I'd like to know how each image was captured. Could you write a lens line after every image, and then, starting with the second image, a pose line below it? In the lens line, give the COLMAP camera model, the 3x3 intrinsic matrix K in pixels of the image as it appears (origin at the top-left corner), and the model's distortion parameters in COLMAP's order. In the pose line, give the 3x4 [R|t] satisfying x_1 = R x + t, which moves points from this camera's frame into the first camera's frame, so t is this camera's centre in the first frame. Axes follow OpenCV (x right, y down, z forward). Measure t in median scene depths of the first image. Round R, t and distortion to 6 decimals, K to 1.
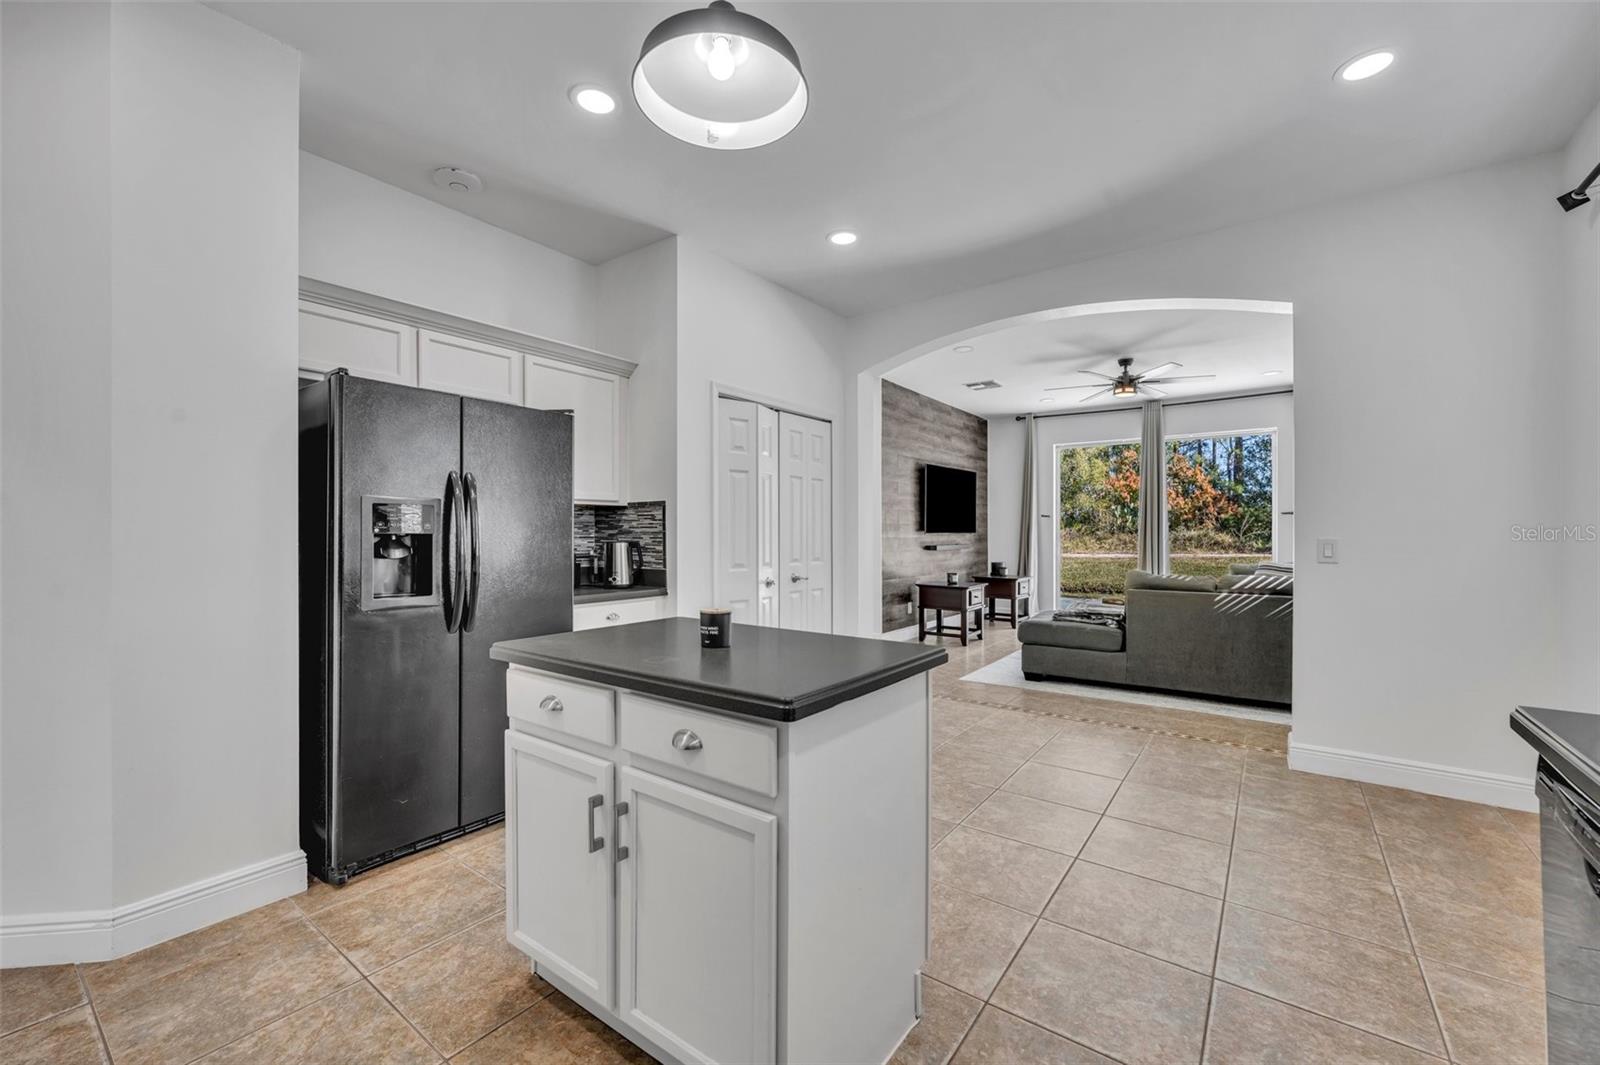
lens RADIAL K [[637.3, 0, 785.4], [0, 637.3, 527.3], [0, 0, 1]] dist [-0.010620, 0.000112]
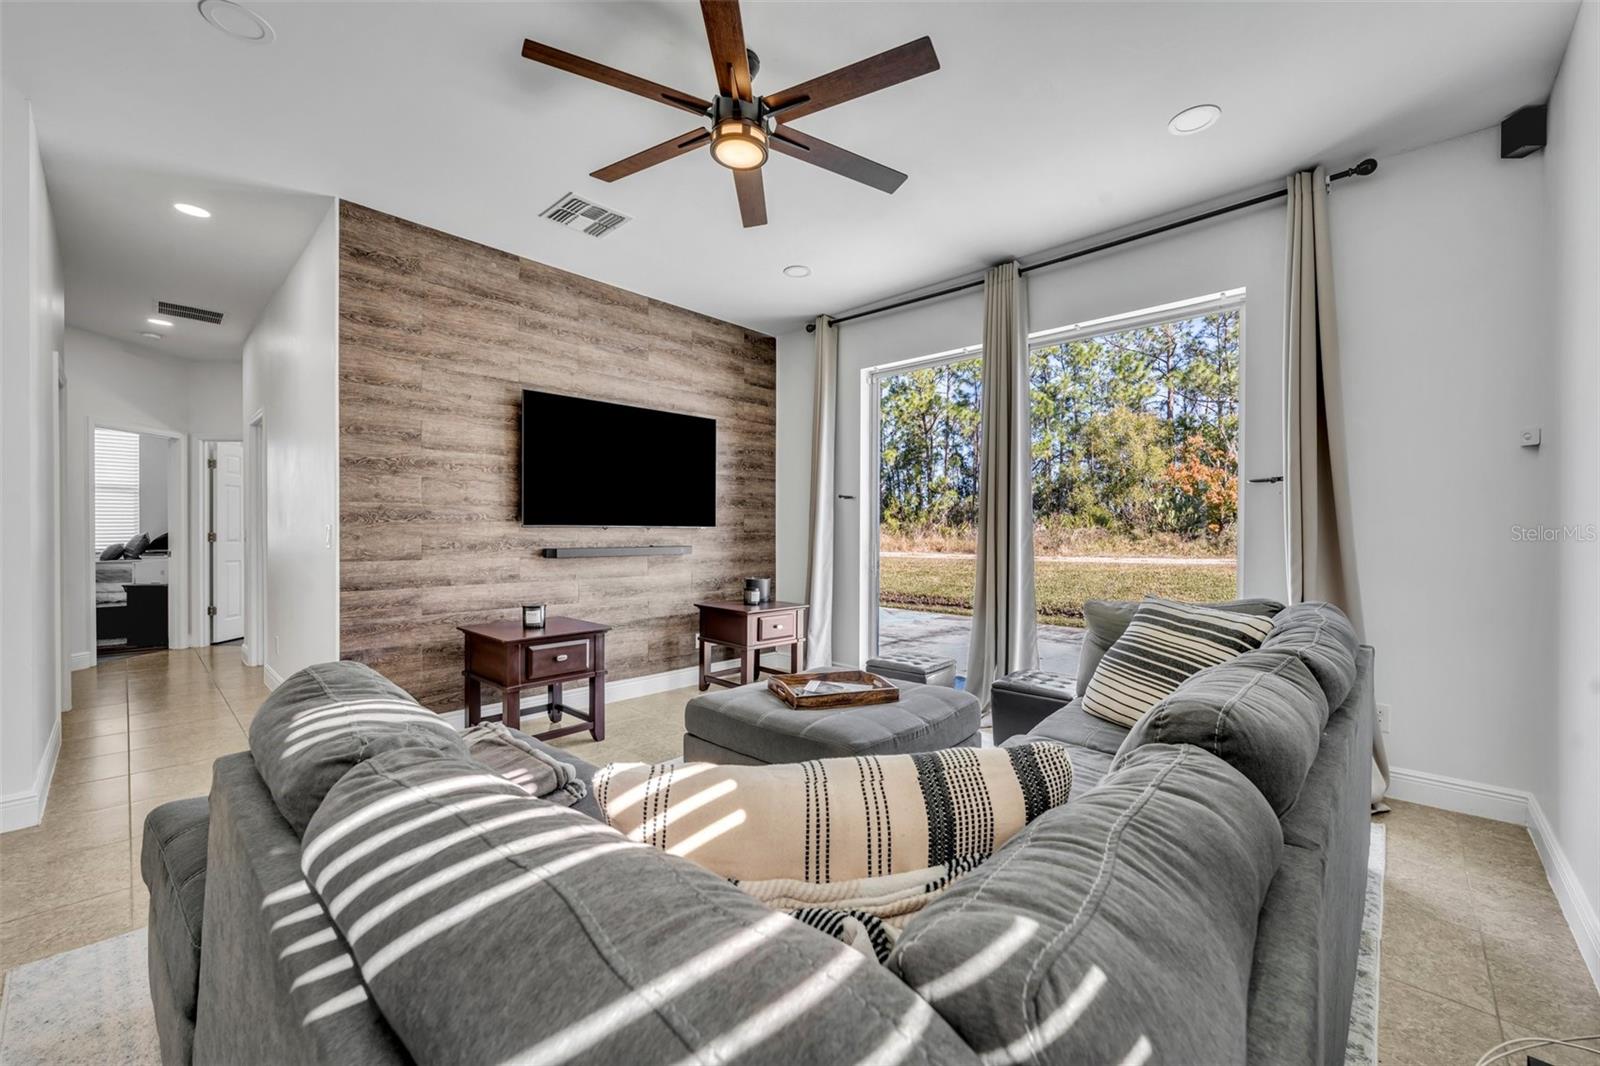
lens RADIAL K [[637.3, 0, 802.4], [0, 637.3, 530.8], [0, 0, 1]] dist [-0.010620, 0.000112]
pose [[0.995752, 0.009821, -0.091550, 0.489809], [-0.008698, 0.999882, 0.012663, 0.005284], [0.091663, -0.011813, 0.995720, 0.502263]]
